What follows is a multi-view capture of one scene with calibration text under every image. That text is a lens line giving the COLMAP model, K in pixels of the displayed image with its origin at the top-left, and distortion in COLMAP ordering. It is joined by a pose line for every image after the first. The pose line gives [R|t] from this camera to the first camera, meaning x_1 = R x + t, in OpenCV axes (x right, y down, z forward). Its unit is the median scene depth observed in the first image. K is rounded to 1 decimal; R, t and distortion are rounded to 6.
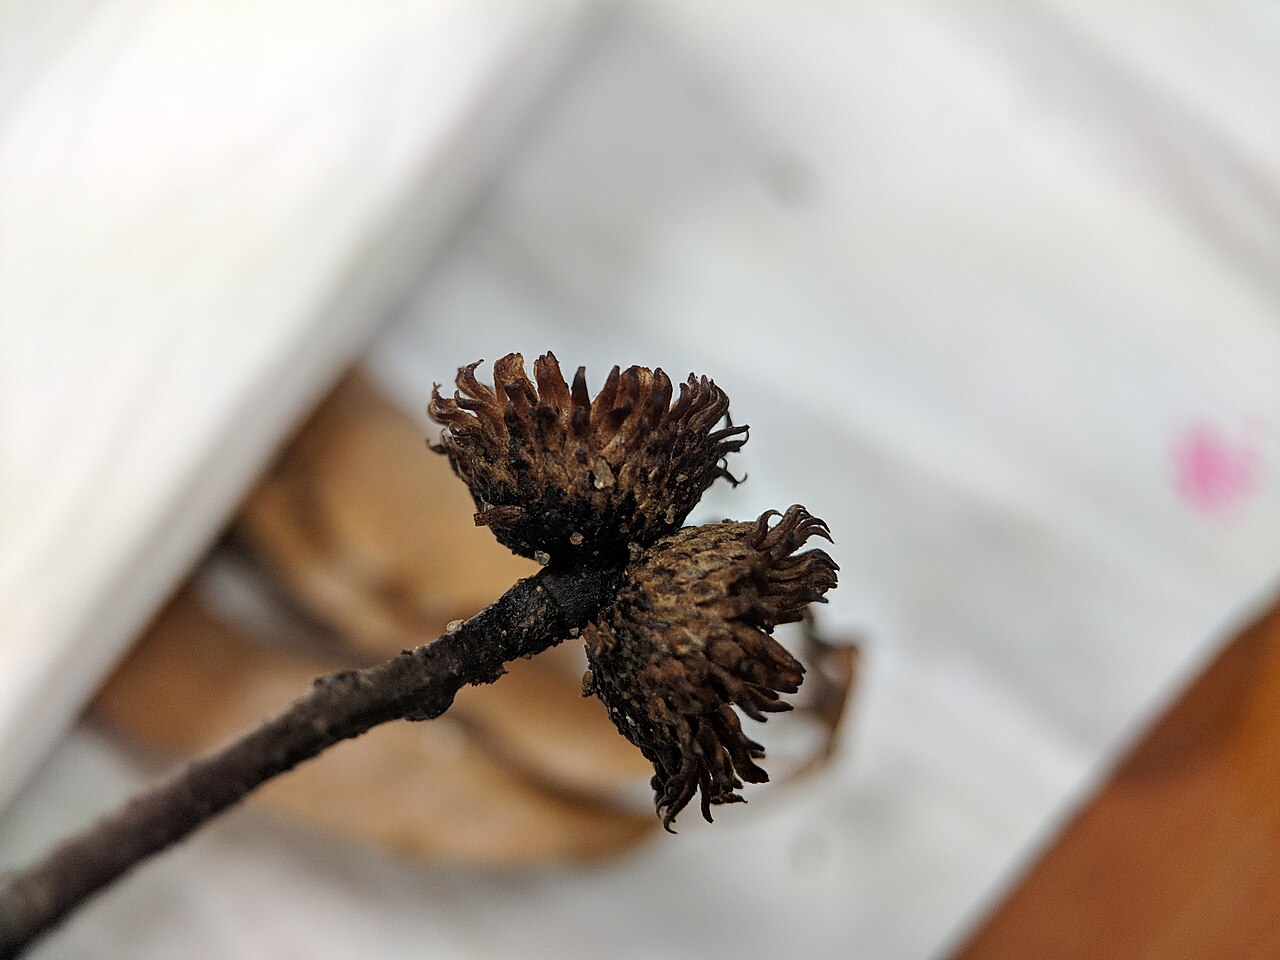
lens RADIAL K [[2012.7, 0, 640.0], [0, 2012.7, 480.0], [0, 0, 1]] dist [0.015907, 0.009574]
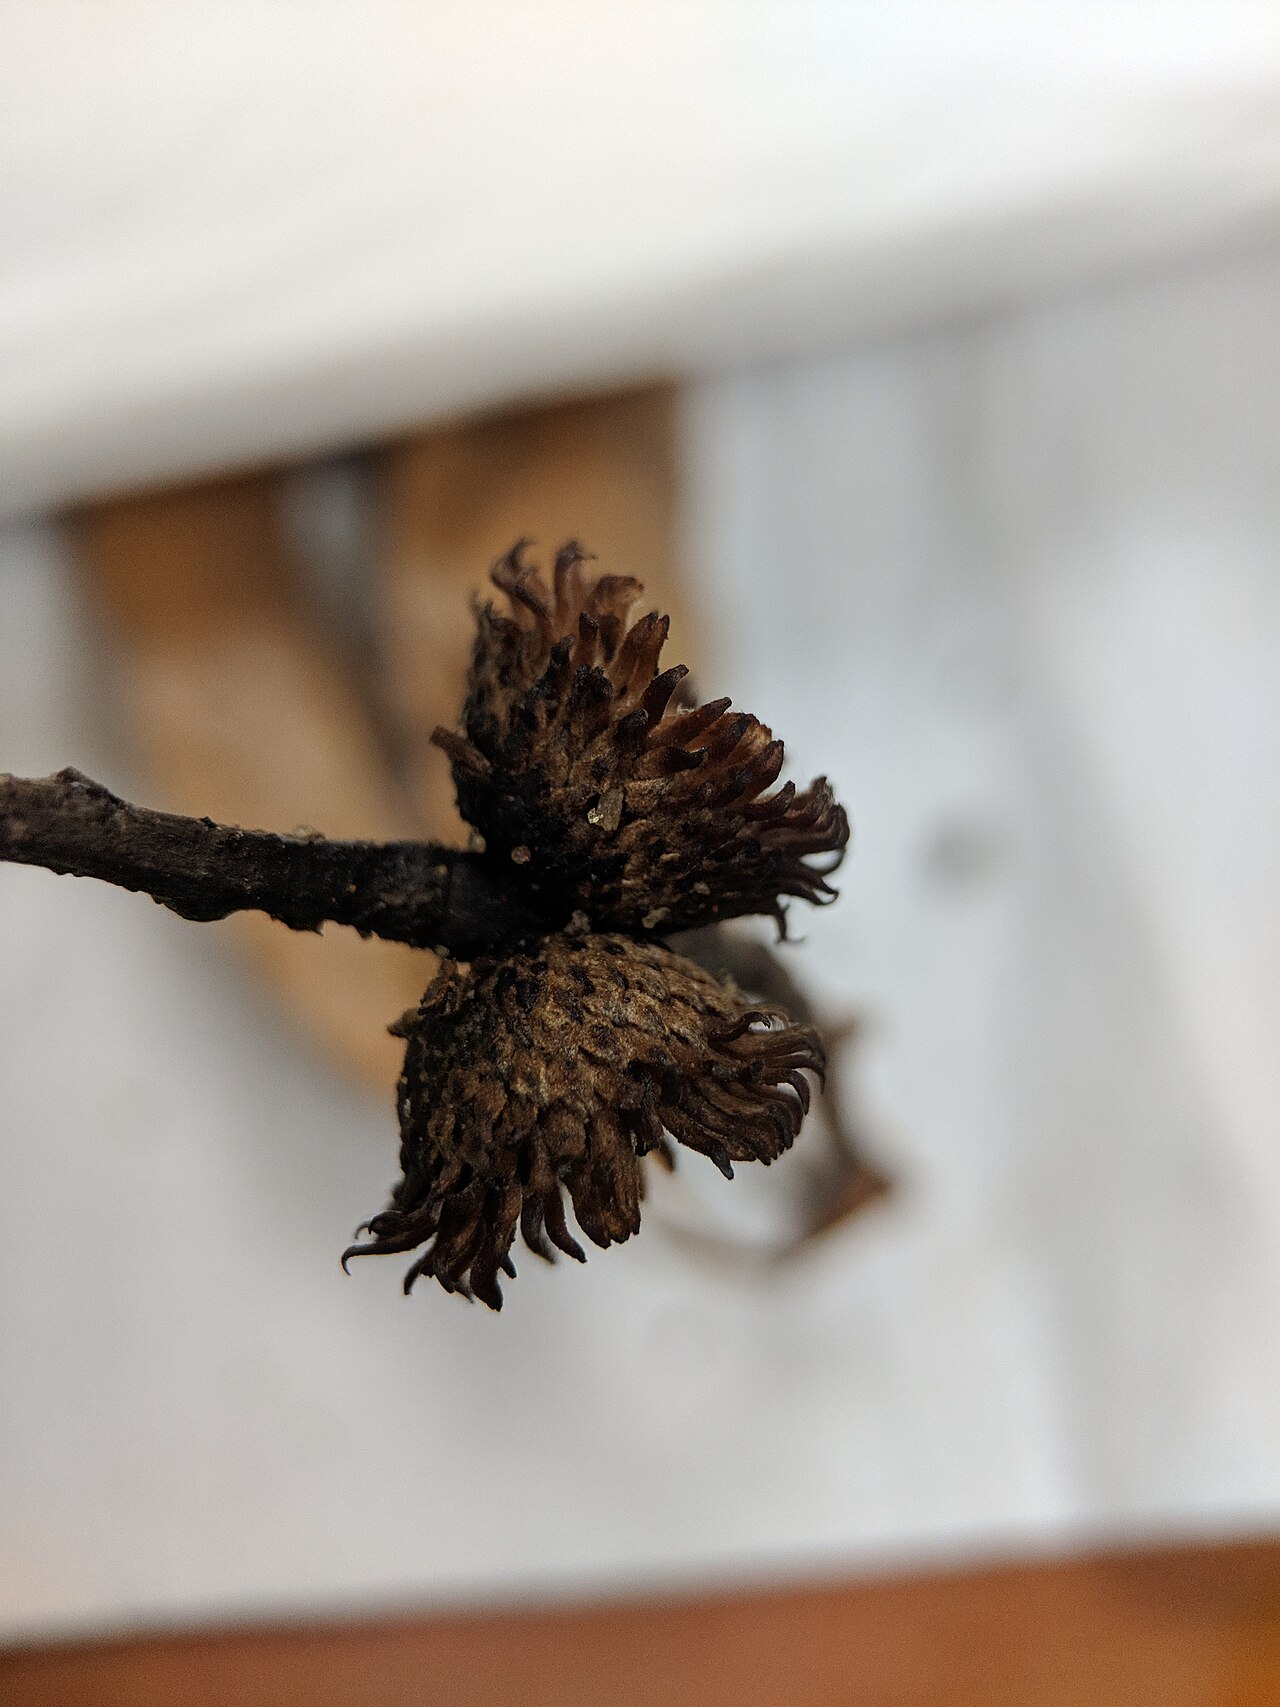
lens RADIAL K [[2684.1, 0, 640.0], [0, 2684.1, 853.5], [0, 0, 1]] dist [0.015907, 0.009574]
pose [[0.747744, 0.658716, -0.083494, 0.073272], [-0.644217, 0.750178, 0.149057, -0.131200], [0.160821, -0.057668, 0.985297, 0.124859]]
